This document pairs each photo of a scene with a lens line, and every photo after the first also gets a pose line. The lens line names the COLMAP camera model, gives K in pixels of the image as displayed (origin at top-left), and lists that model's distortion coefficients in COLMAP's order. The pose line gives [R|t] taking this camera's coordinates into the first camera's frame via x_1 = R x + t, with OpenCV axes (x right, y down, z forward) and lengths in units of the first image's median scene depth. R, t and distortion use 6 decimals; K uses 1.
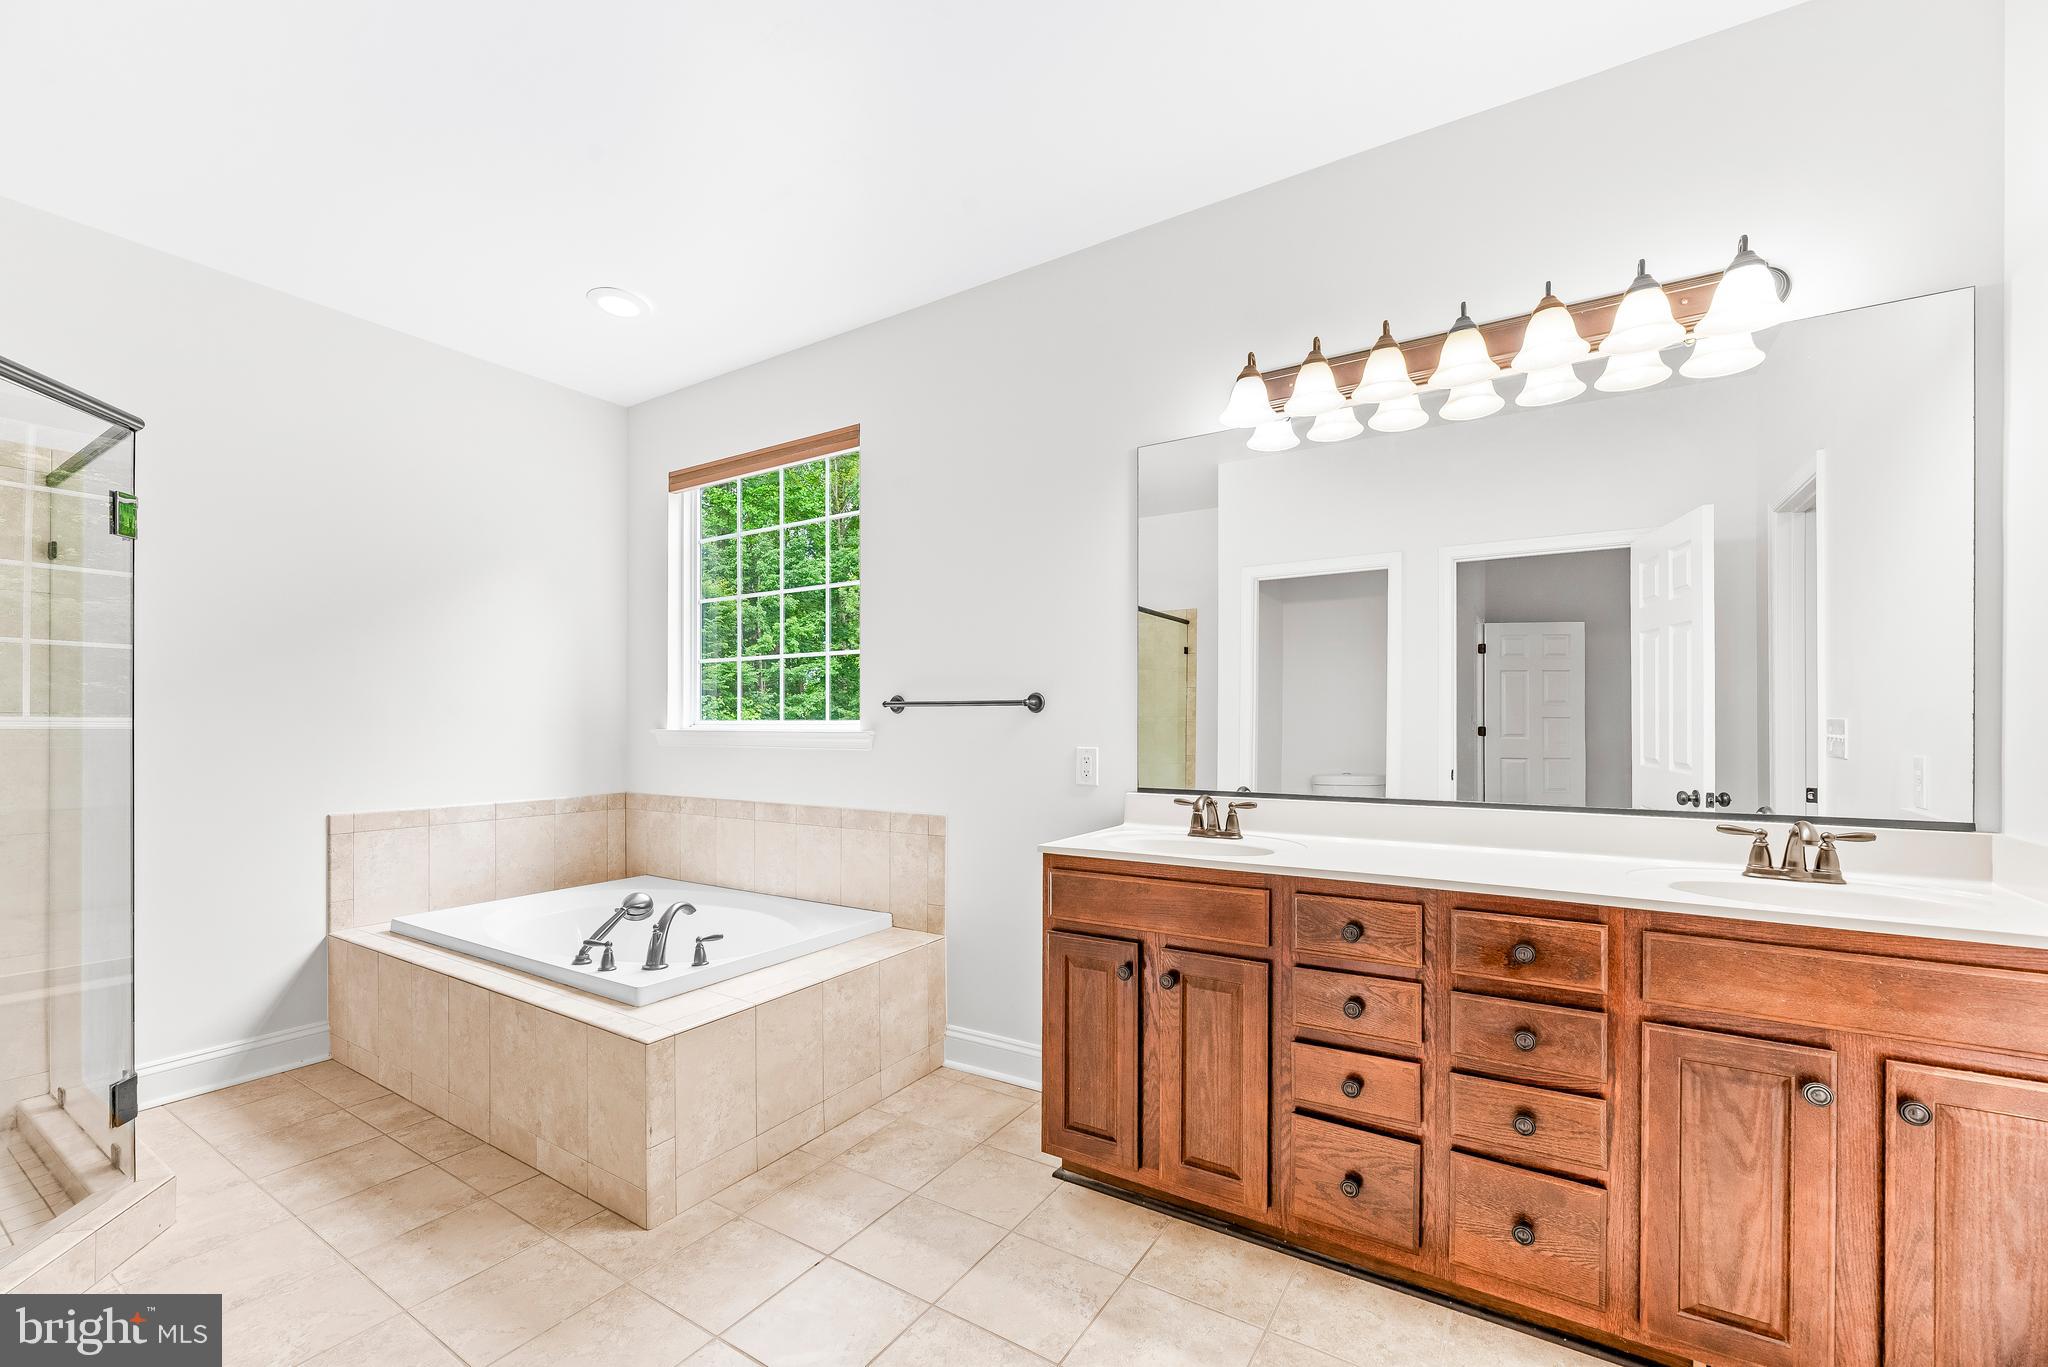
lens RADIAL K [[827.4, 0, 1013.0], [0, 827.4, 702.1], [0, 0, 1]] dist [-0.004093, -0.000245]
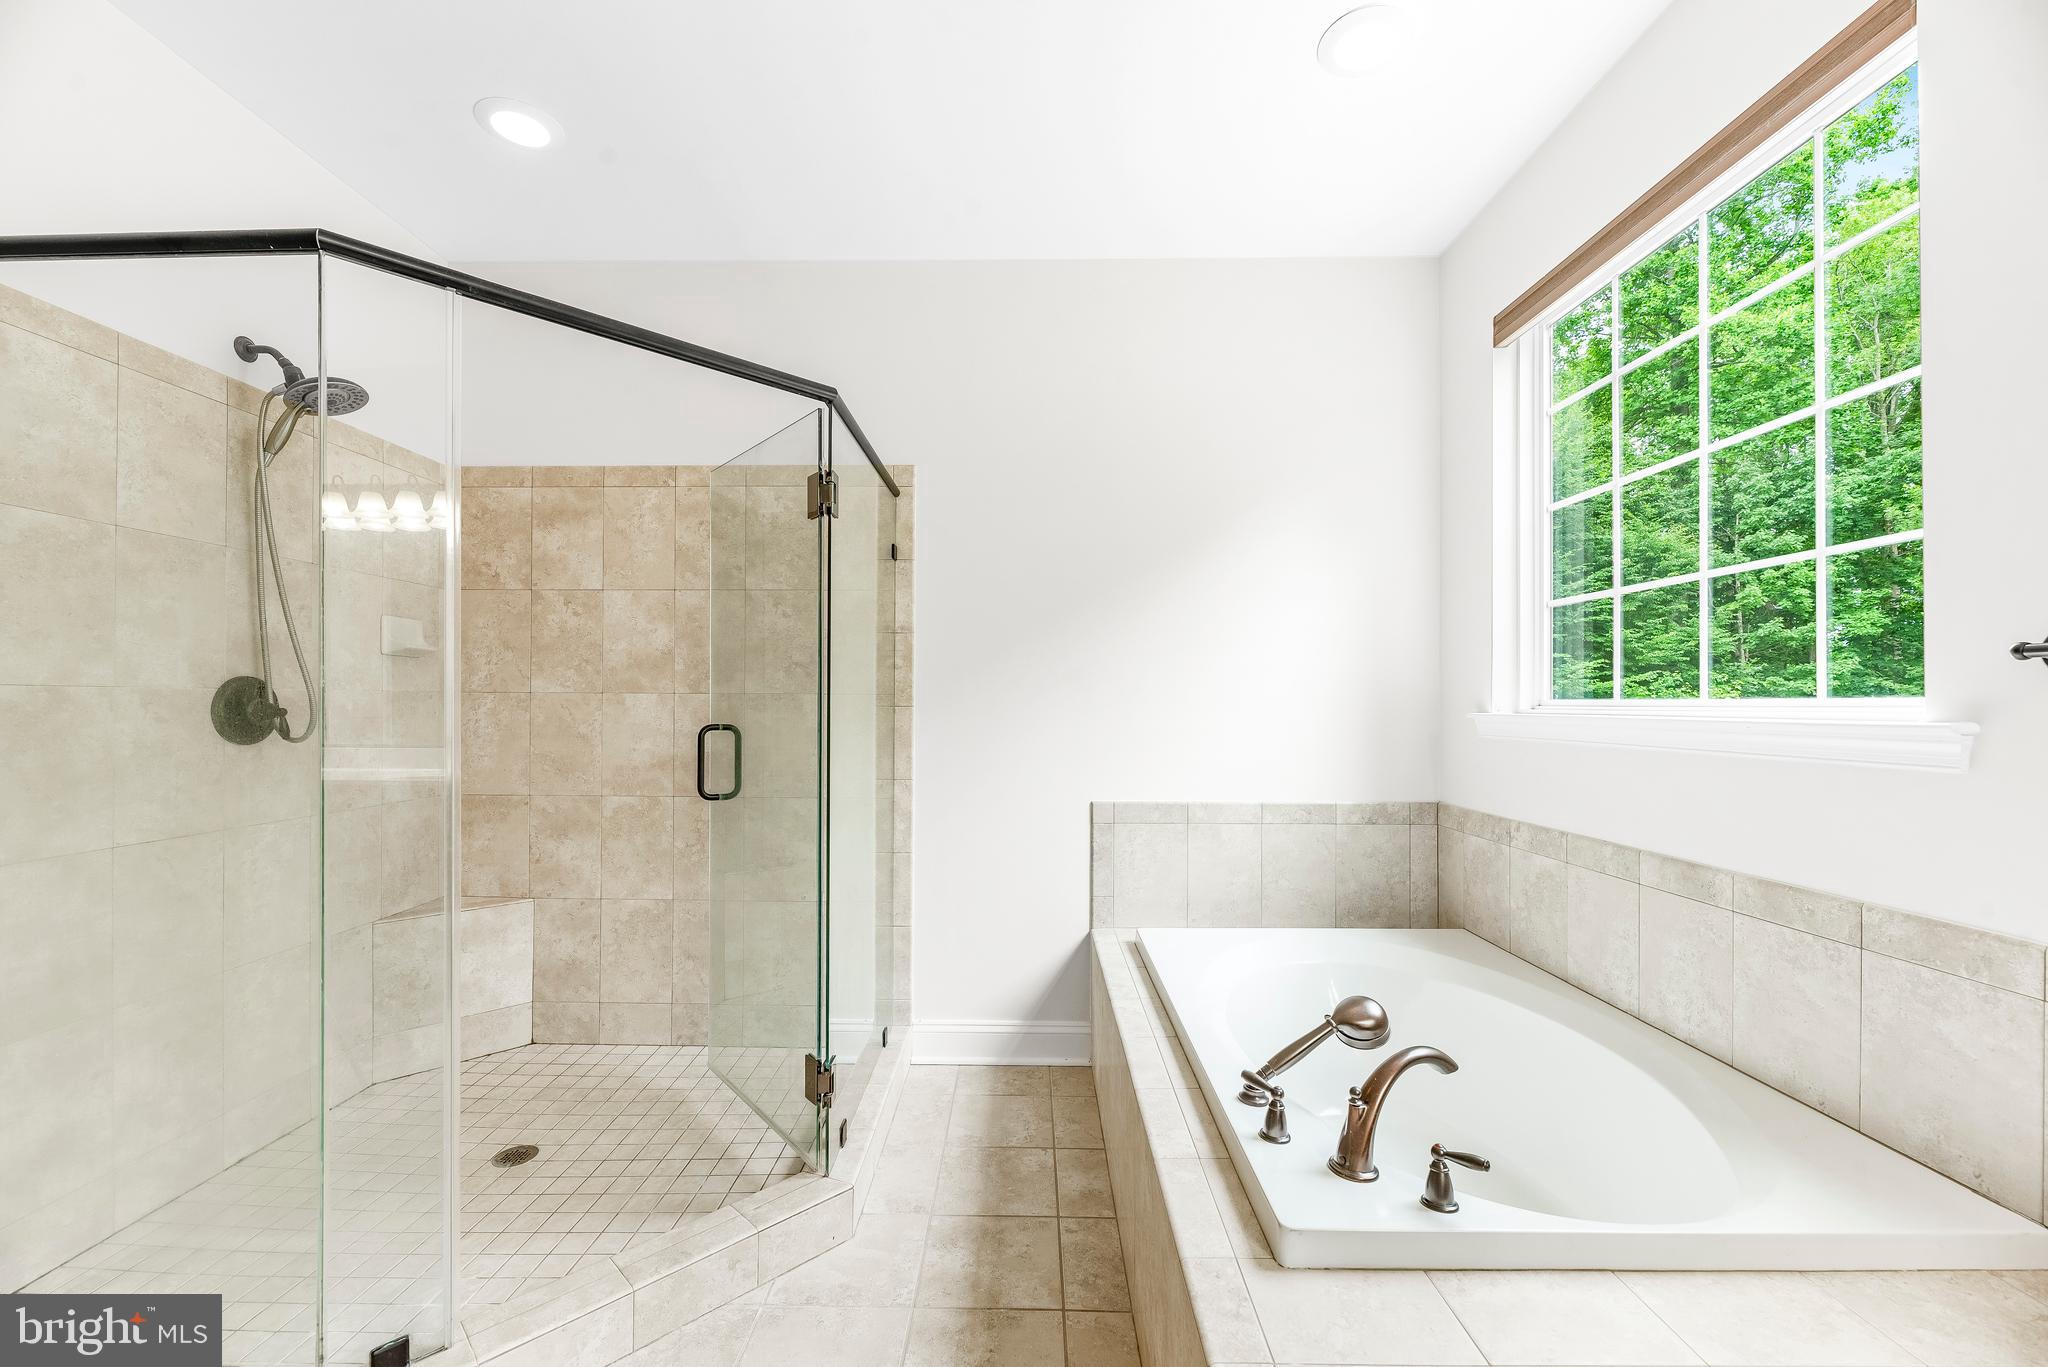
lens RADIAL K [[827.4, 0, 1013.0], [0, 827.4, 702.1], [0, 0, 1]] dist [-0.004093, -0.000245]
pose [[0.522276, -0.000460, -0.852776, -0.065205], [0.020976, 0.999704, 0.012307, 0.009236], [0.852518, -0.024316, 0.522131, 0.358740]]
